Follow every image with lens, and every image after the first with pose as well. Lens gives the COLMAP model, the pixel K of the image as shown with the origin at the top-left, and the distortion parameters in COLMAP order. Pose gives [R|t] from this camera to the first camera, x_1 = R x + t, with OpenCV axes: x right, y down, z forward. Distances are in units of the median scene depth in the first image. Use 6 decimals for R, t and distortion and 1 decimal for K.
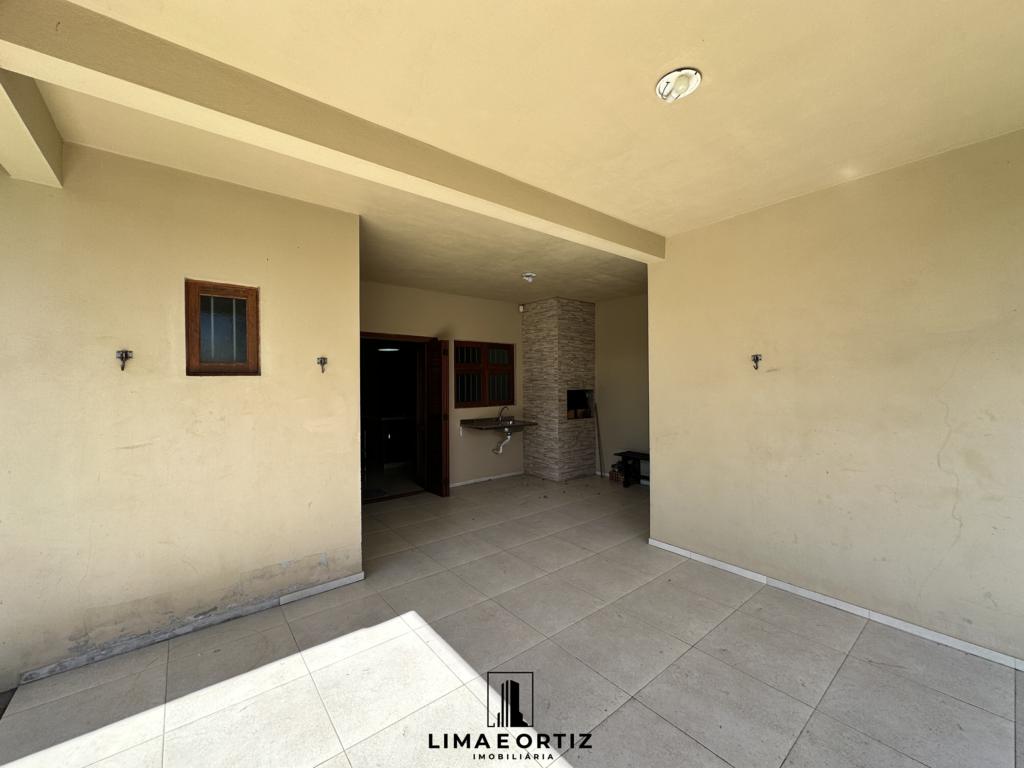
lens RADIAL K [[410.1, 0, 512.1], [0, 410.1, 382.7], [0, 0, 1]] dist [-0.002741, 0.000798]
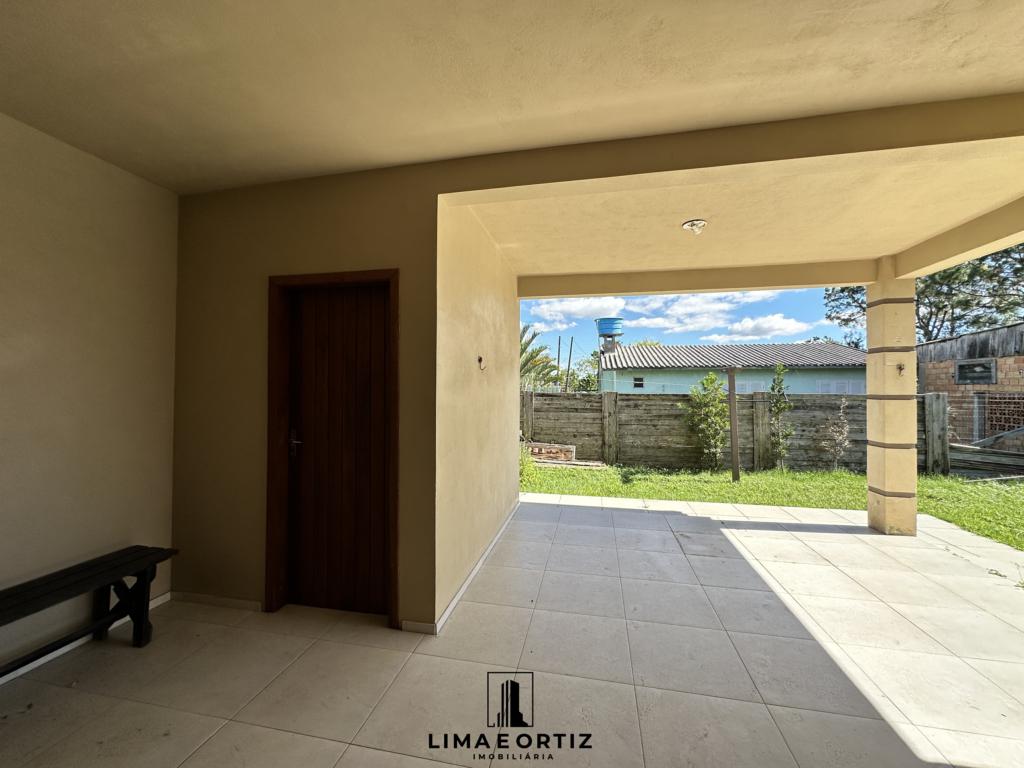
lens RADIAL K [[410.1, 0, 512.1], [0, 410.1, 382.7], [0, 0, 1]] dist [-0.002741, 0.000798]
pose [[-0.635958, 0.012711, 0.771619, -0.140885], [0.000352, 0.999869, -0.016180, 0.009408], [-0.771723, -0.010018, -0.635880, 0.792517]]
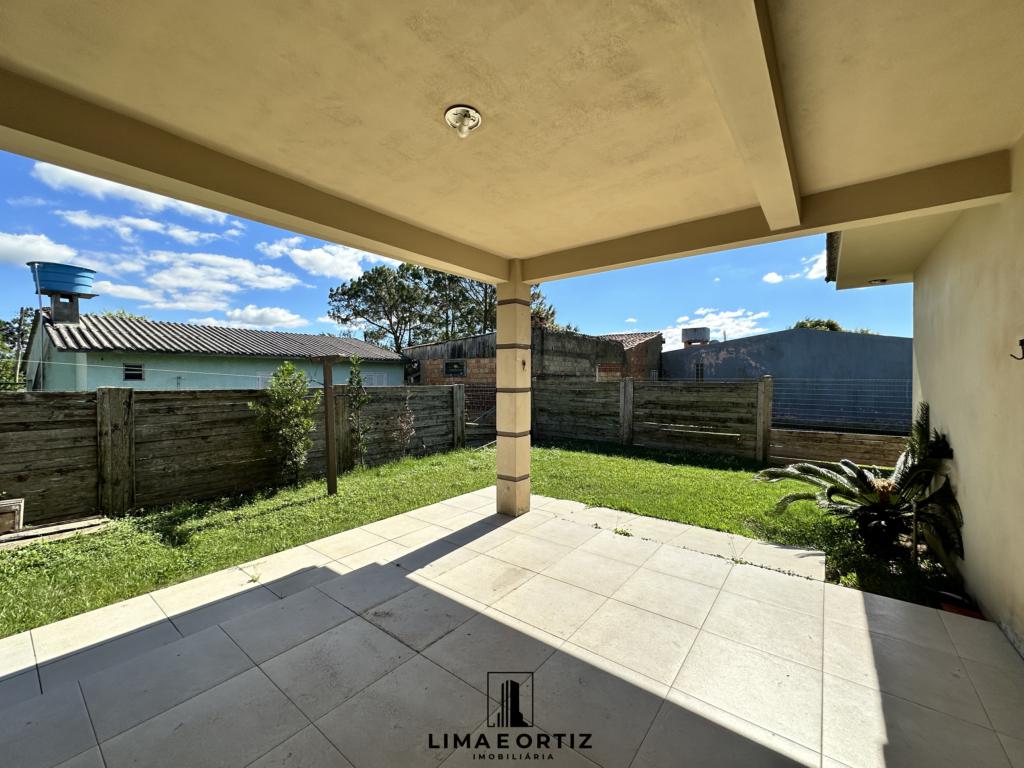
lens RADIAL K [[410.1, 0, 512.1], [0, 410.1, 382.7], [0, 0, 1]] dist [-0.002741, 0.000798]
pose [[-0.973599, 0.005828, -0.228190, 0.150594], [0.004168, 0.999961, 0.007755, 0.004027], [0.228226, 0.006599, -0.973586, 0.601953]]
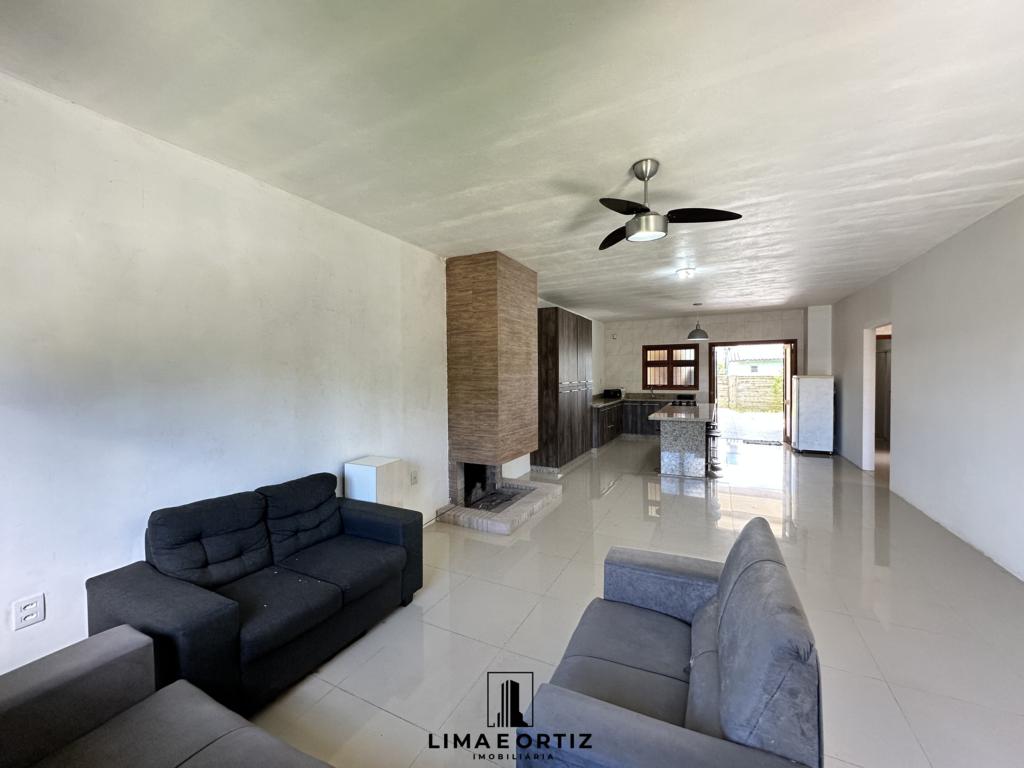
lens RADIAL K [[410.1, 0, 512.1], [0, 410.1, 382.7], [0, 0, 1]] dist [-0.002741, 0.000798]
pose [[-0.406757, -0.010717, 0.913473, -1.241414], [0.013753, 0.999746, 0.017853, -0.001151], [-0.913433, 0.019825, -0.406507, 2.191675]]
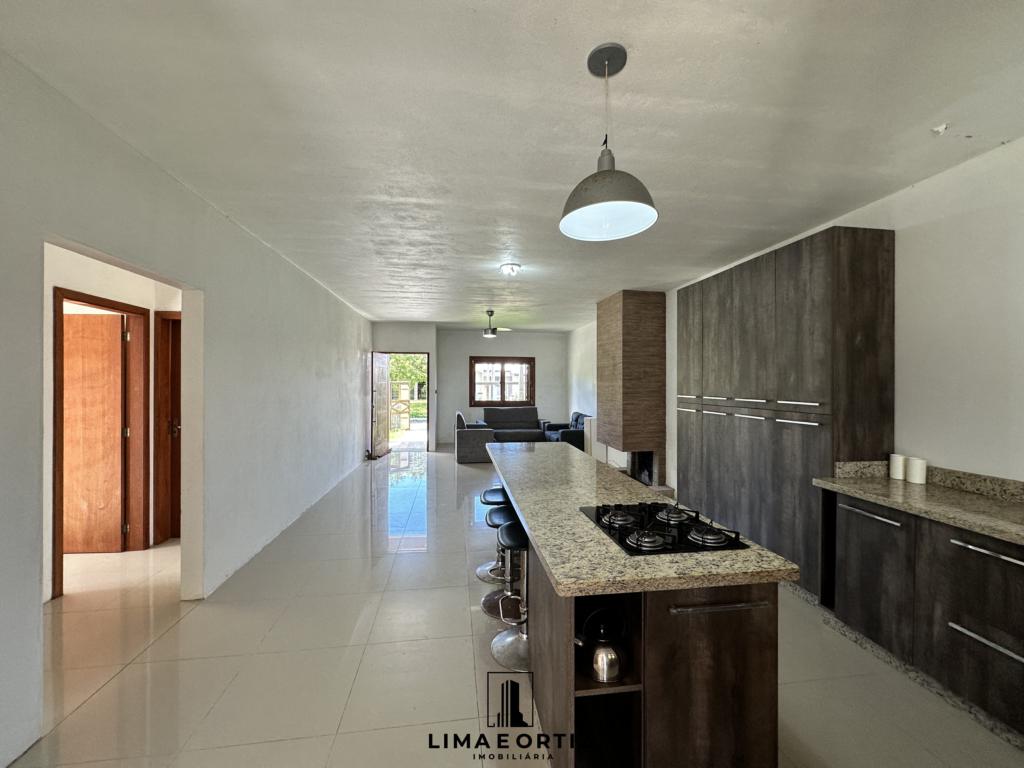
lens RADIAL K [[410.1, 0, 512.1], [0, 410.1, 382.7], [0, 0, 1]] dist [-0.002741, 0.000798]
pose [[0.855919, 0.007834, -0.517050, -0.269255], [-0.008111, 0.999966, 0.001722, -0.002007], [0.517046, 0.002720, 0.855953, 0.940082]]
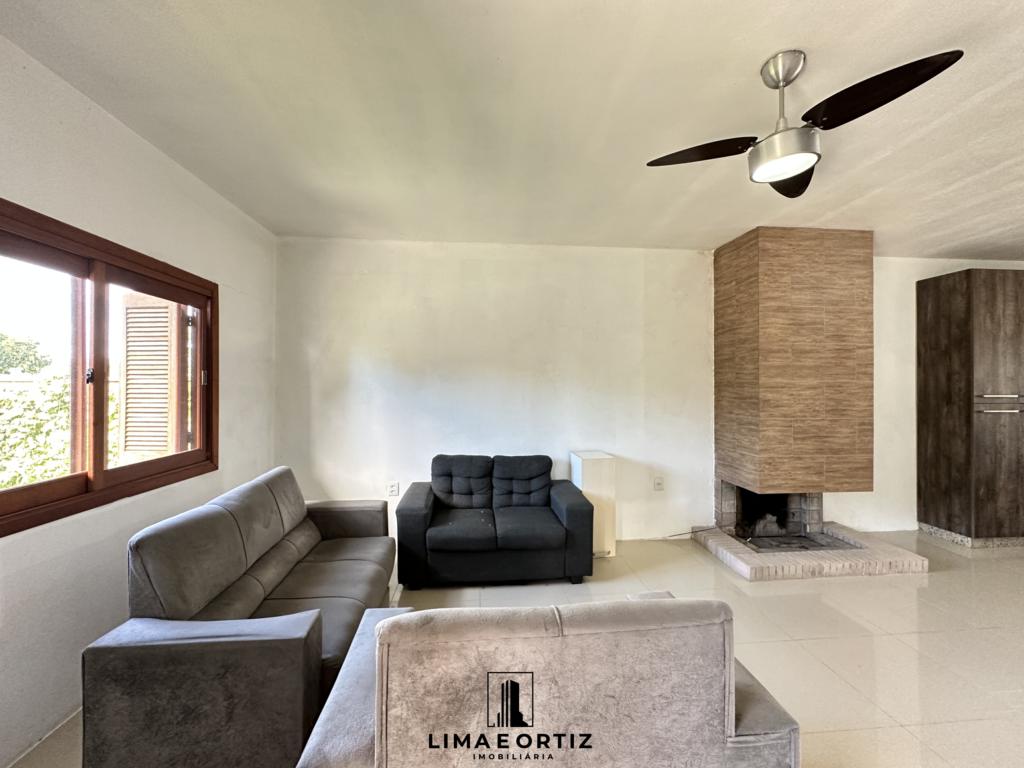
lens RADIAL K [[410.1, 0, 512.1], [0, 410.1, 382.7], [0, 0, 1]] dist [-0.002741, 0.000798]
pose [[0.563253, 0.009871, 0.826225, -1.246083], [-0.001962, 0.999942, -0.010610, 0.007912], [-0.826282, 0.004355, 0.563240, 1.907102]]
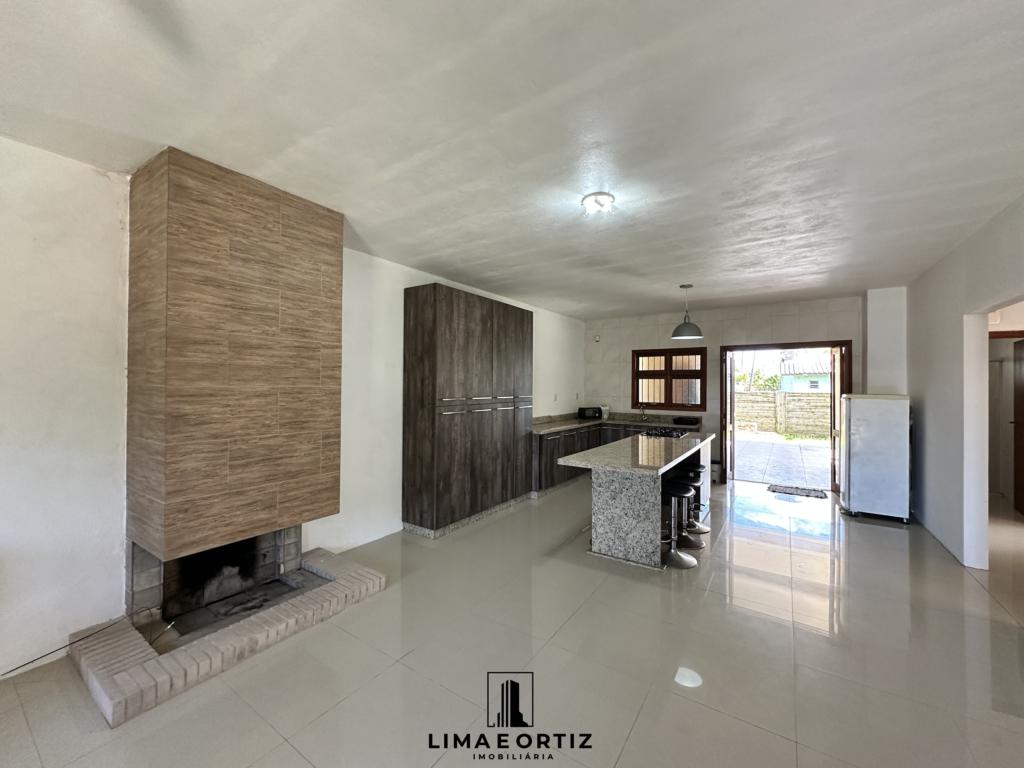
lens RADIAL K [[410.1, 0, 512.1], [0, 410.1, 382.7], [0, 0, 1]] dist [-0.002741, 0.000798]
pose [[-0.291781, 0.008667, 0.956446, -1.036509], [-0.003782, 0.999941, -0.010215, -0.001068], [-0.956478, -0.006598, -0.291731, 1.765065]]
